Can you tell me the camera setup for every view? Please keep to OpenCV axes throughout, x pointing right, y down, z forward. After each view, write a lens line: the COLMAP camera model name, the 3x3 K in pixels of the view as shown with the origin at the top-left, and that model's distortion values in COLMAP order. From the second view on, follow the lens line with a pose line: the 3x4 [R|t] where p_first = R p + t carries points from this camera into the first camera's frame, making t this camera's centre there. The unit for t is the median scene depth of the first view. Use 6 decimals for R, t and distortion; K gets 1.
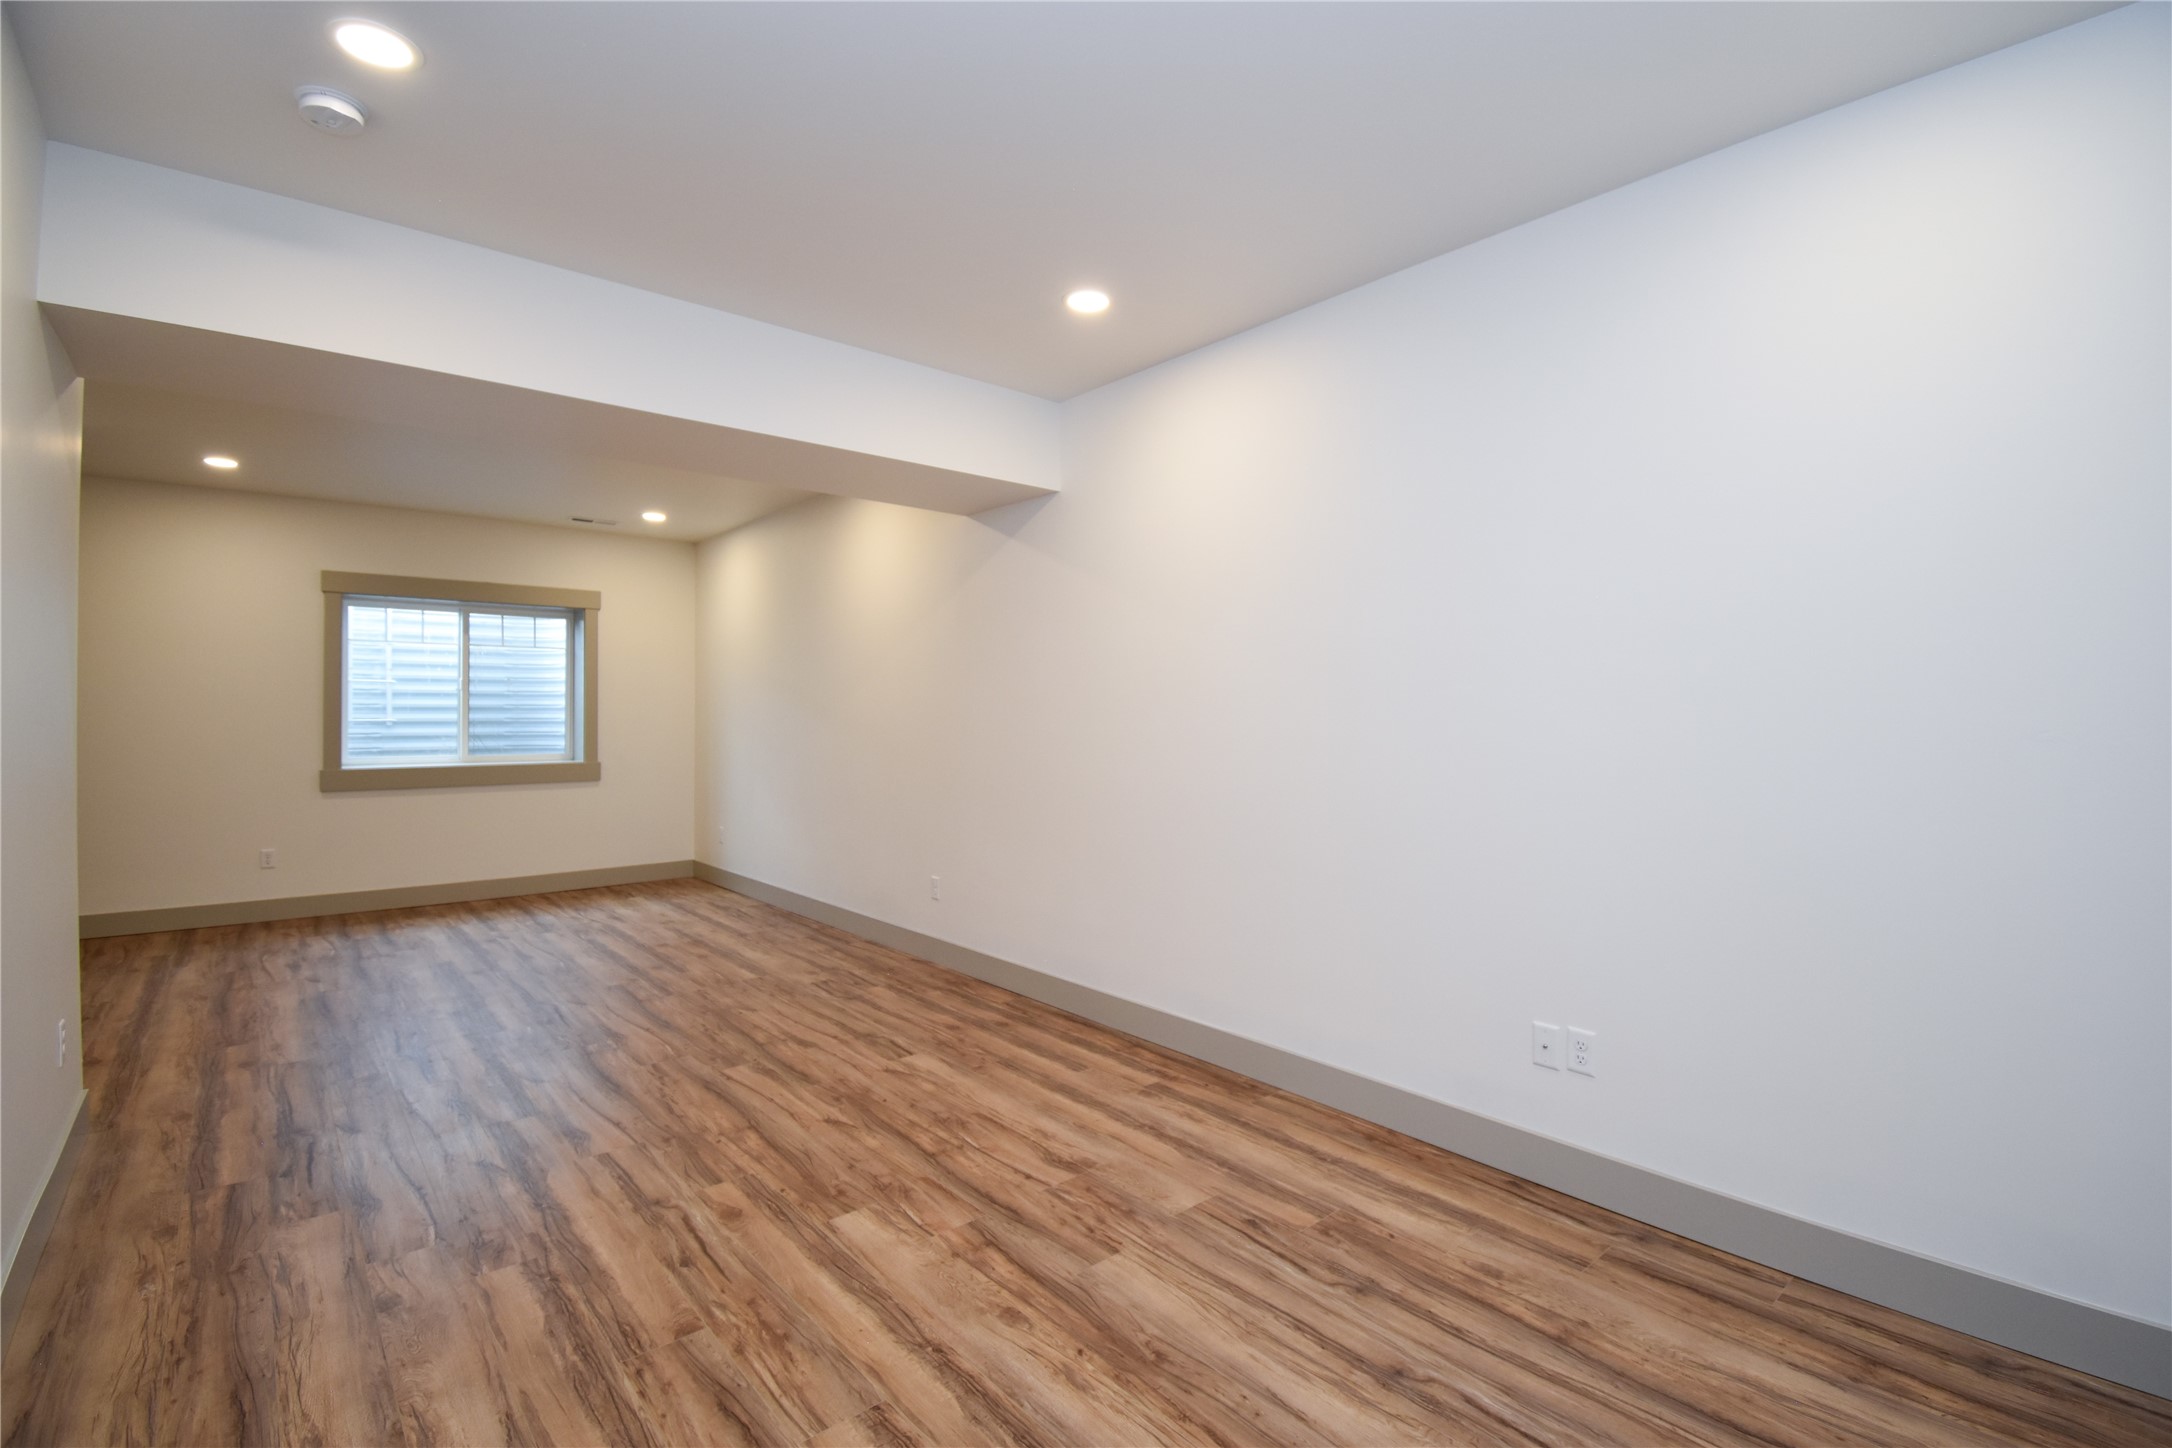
lens RADIAL K [[942.4, 0, 1100.2], [0, 942.4, 723.8], [0, 0, 1]] dist [0.017346, -0.026430]
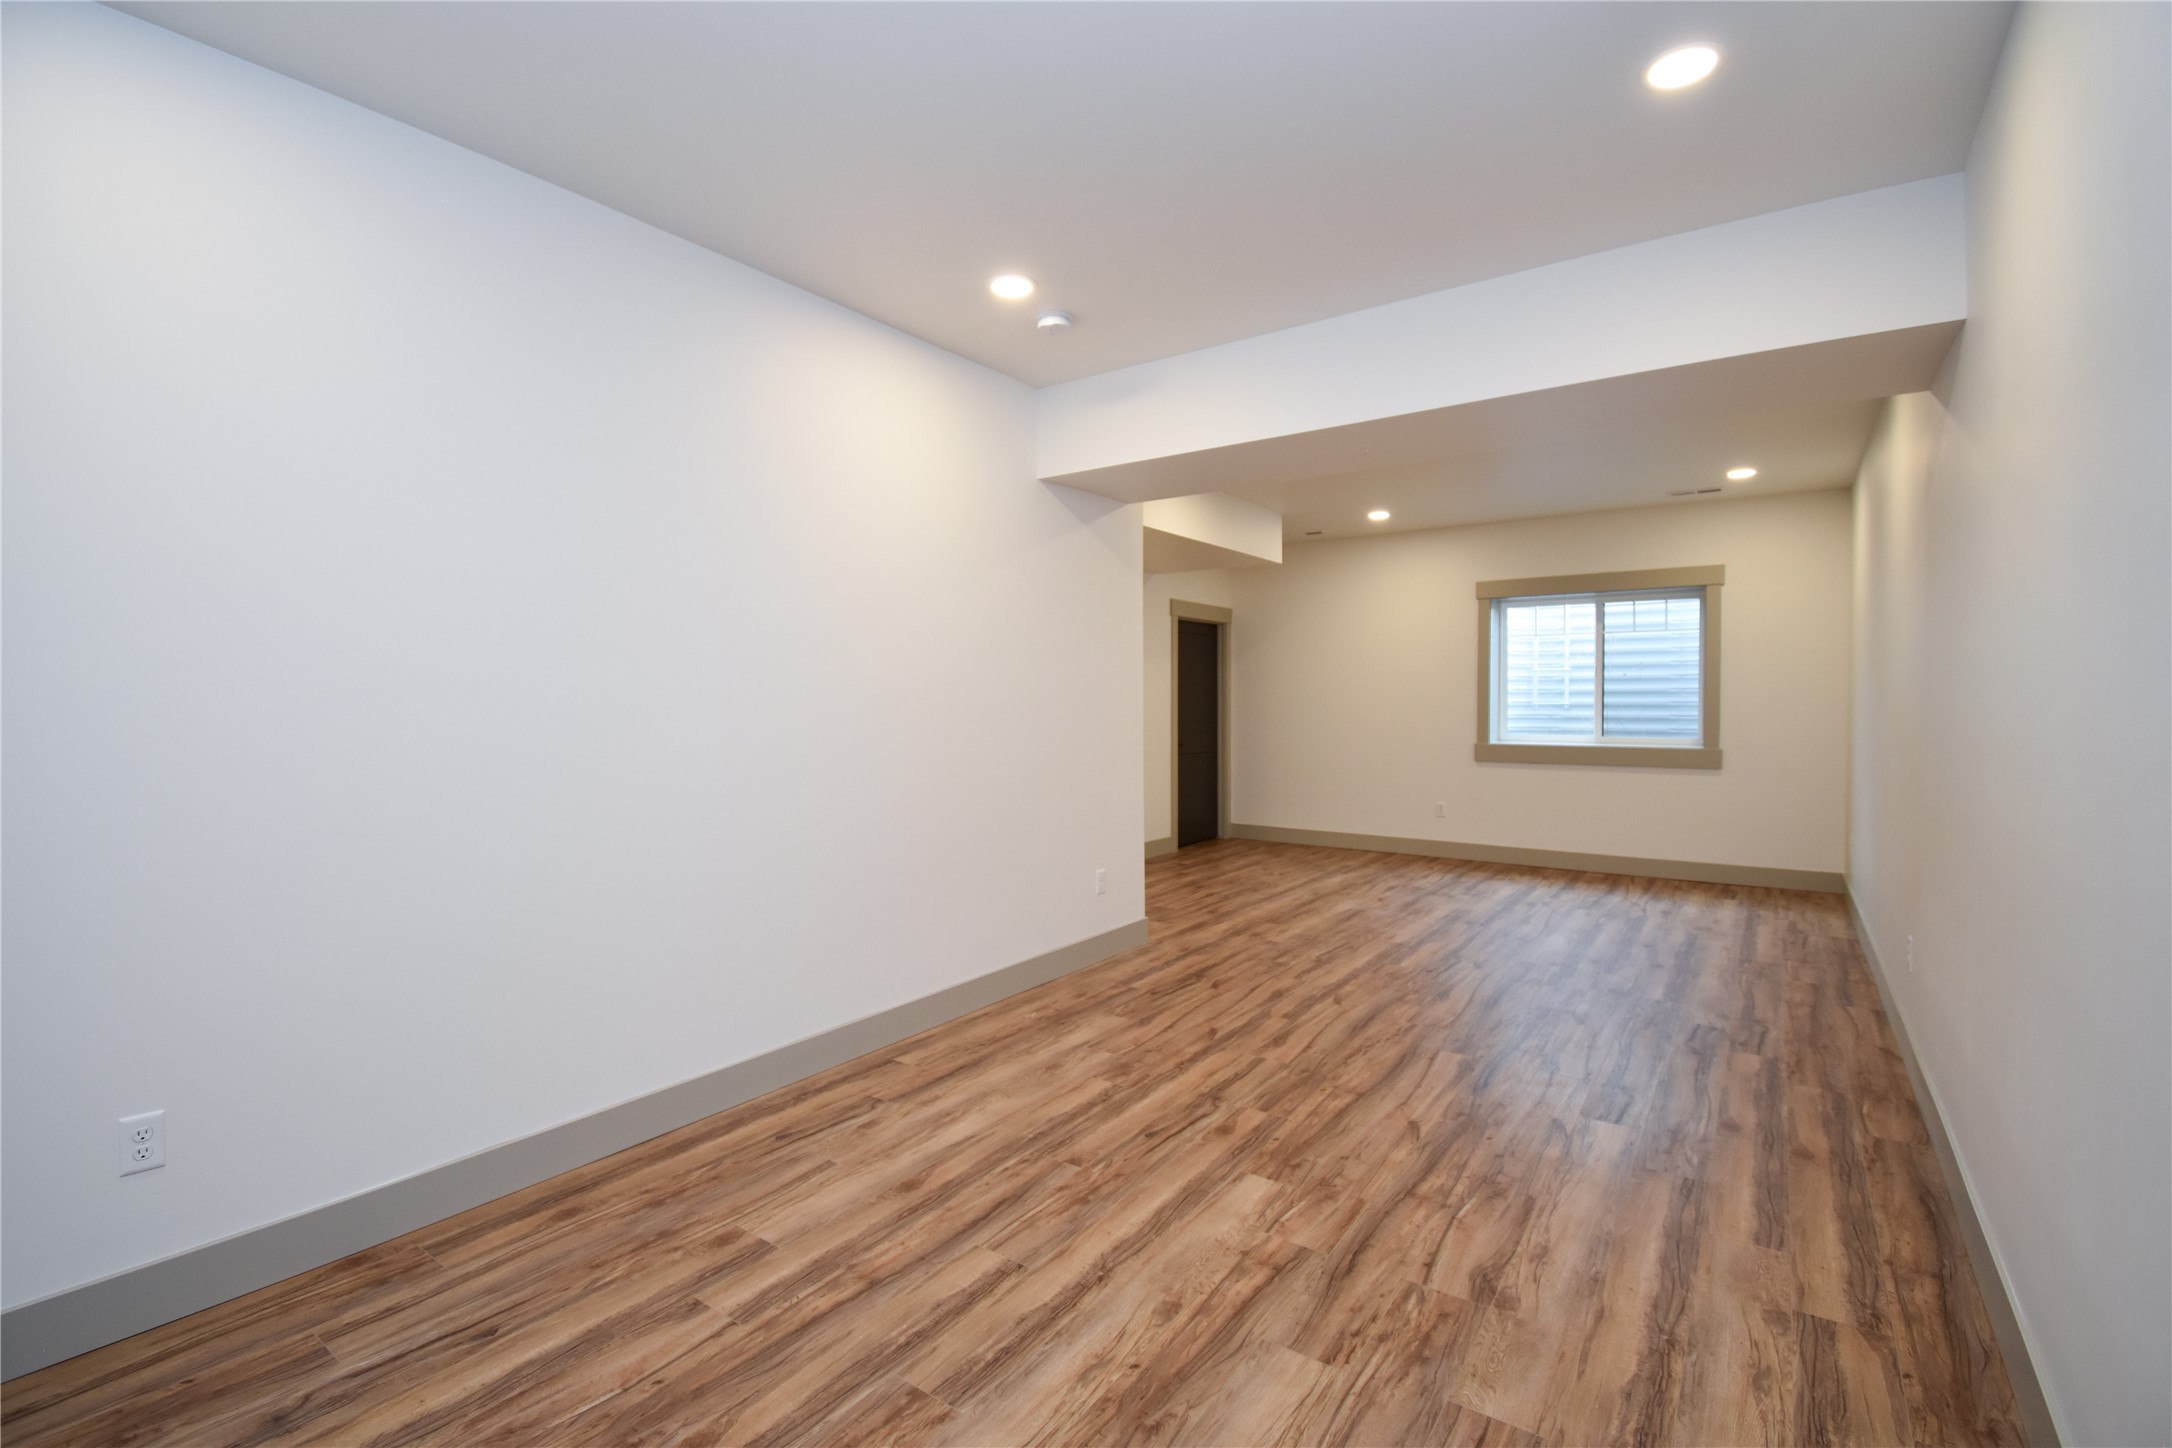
lens RADIAL K [[942.4, 0, 1100.2], [0, 942.4, 723.8], [0, 0, 1]] dist [0.017346, -0.026430]
pose [[0.256370, 0.024504, -0.966268, 0.505994], [-0.008258, 0.999698, 0.023161, -0.002634], [0.966544, 0.002042, 0.256494, 0.416939]]
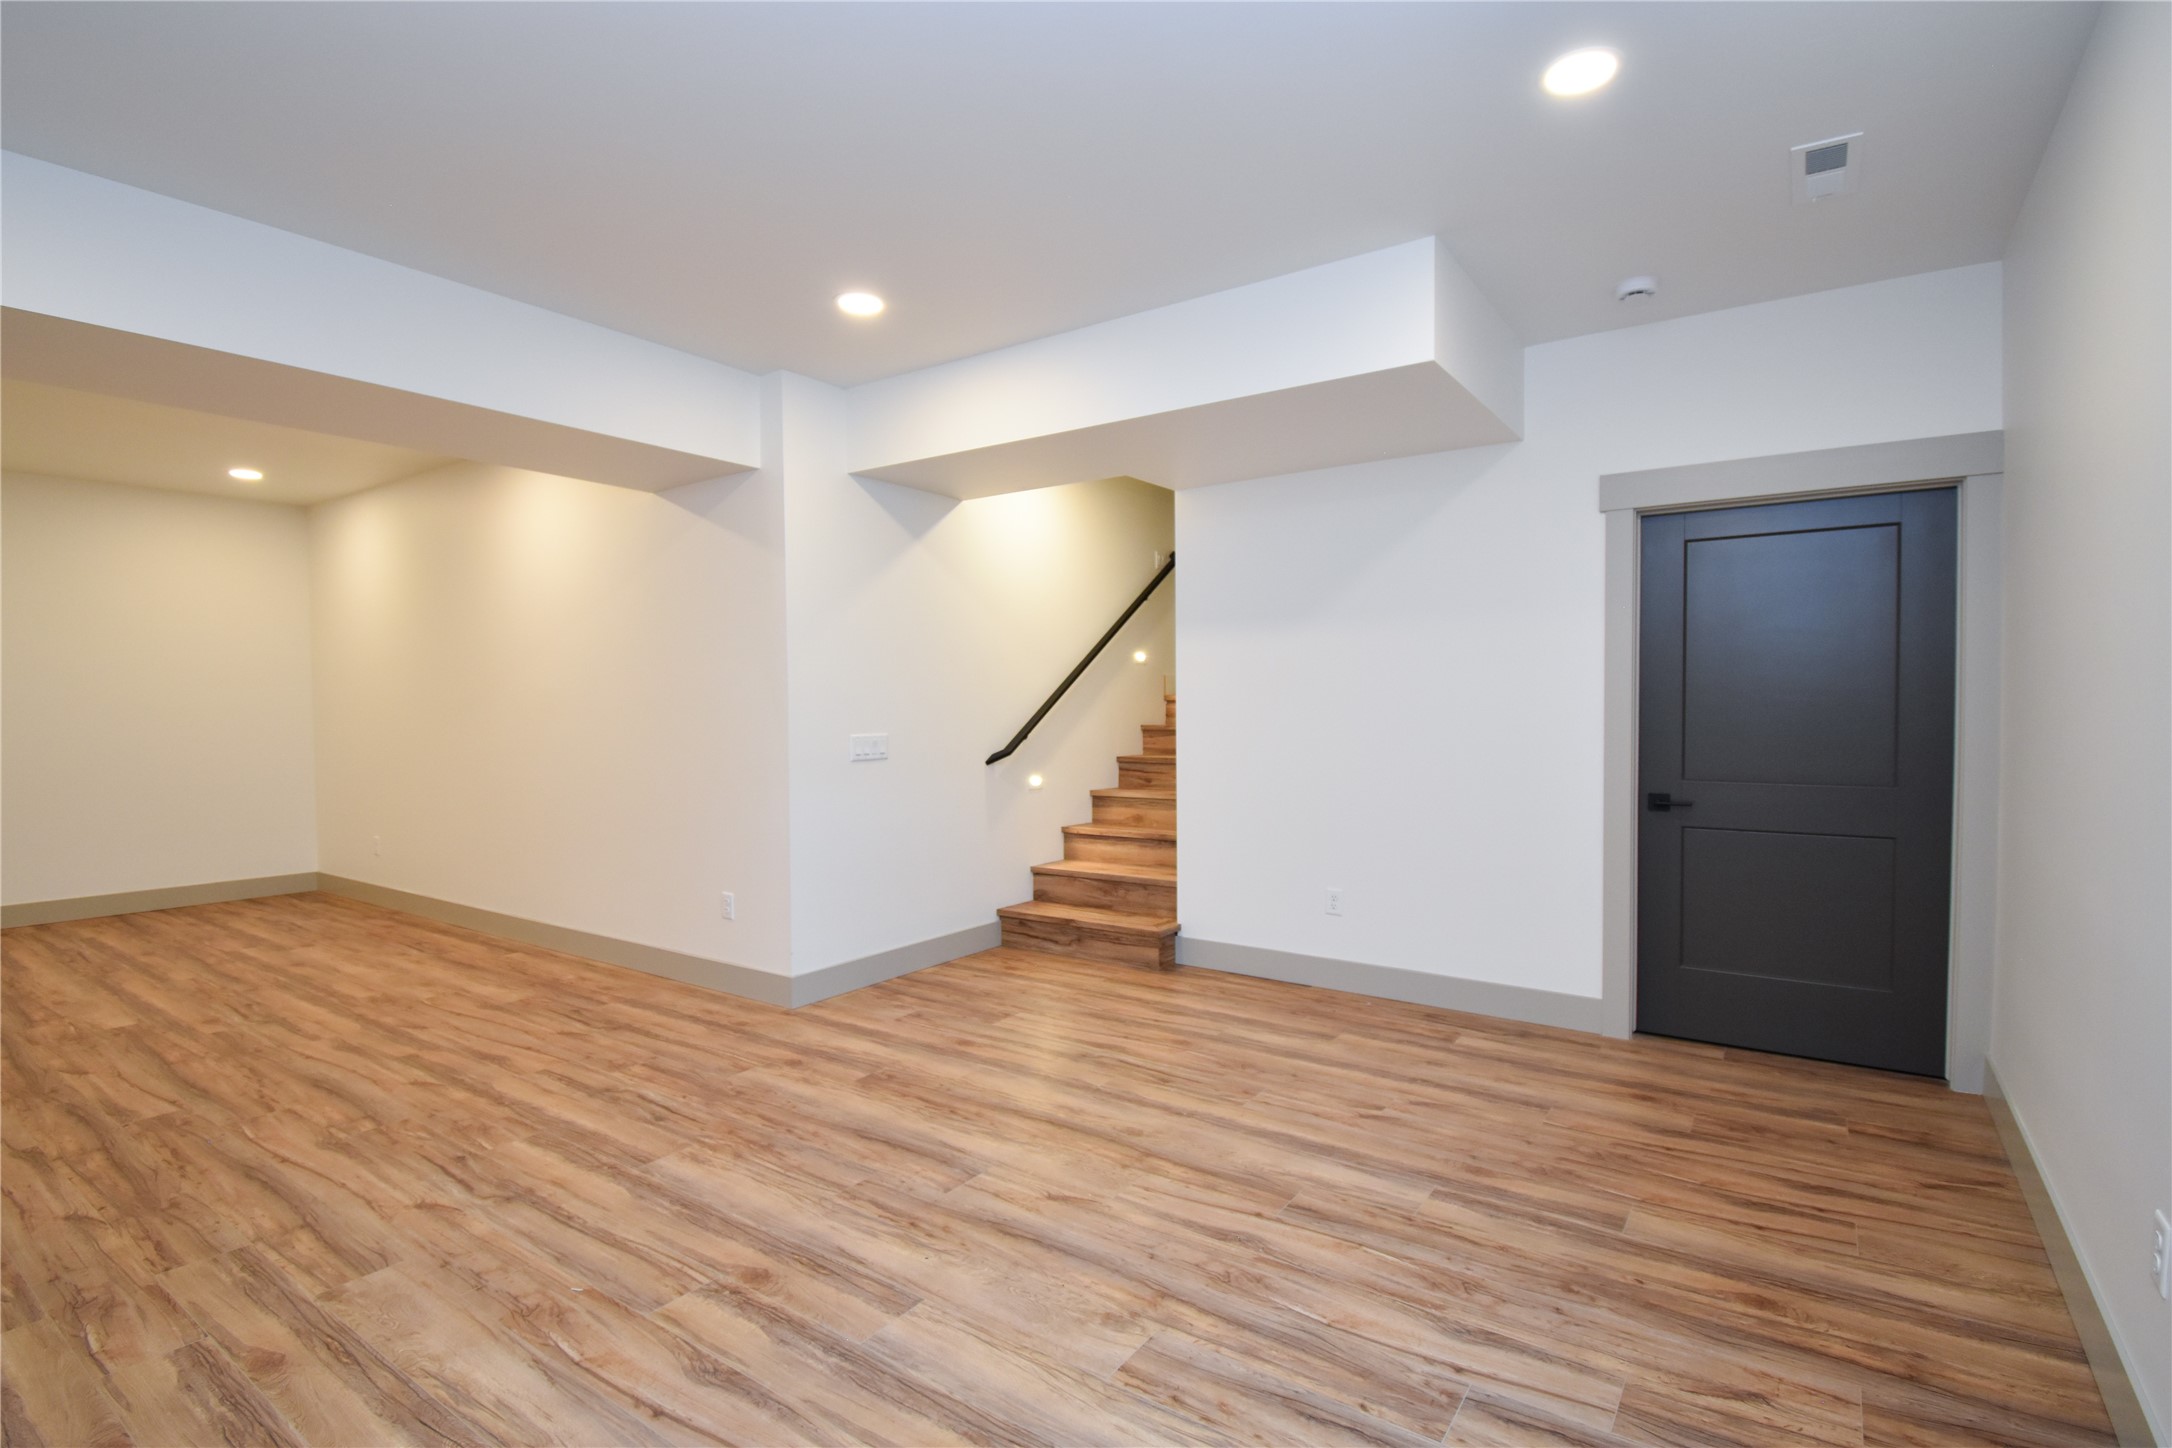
lens RADIAL K [[980.1, 0, 1233.6], [0, 980.1, 668.3], [0, 0, 1]] dist [0.017609, -0.015918]
pose [[-0.943751, -0.010261, -0.330498, -1.104372], [-0.001323, 0.999628, -0.027256, -0.027603], [0.330655, -0.025286, -0.943413, 2.364171]]
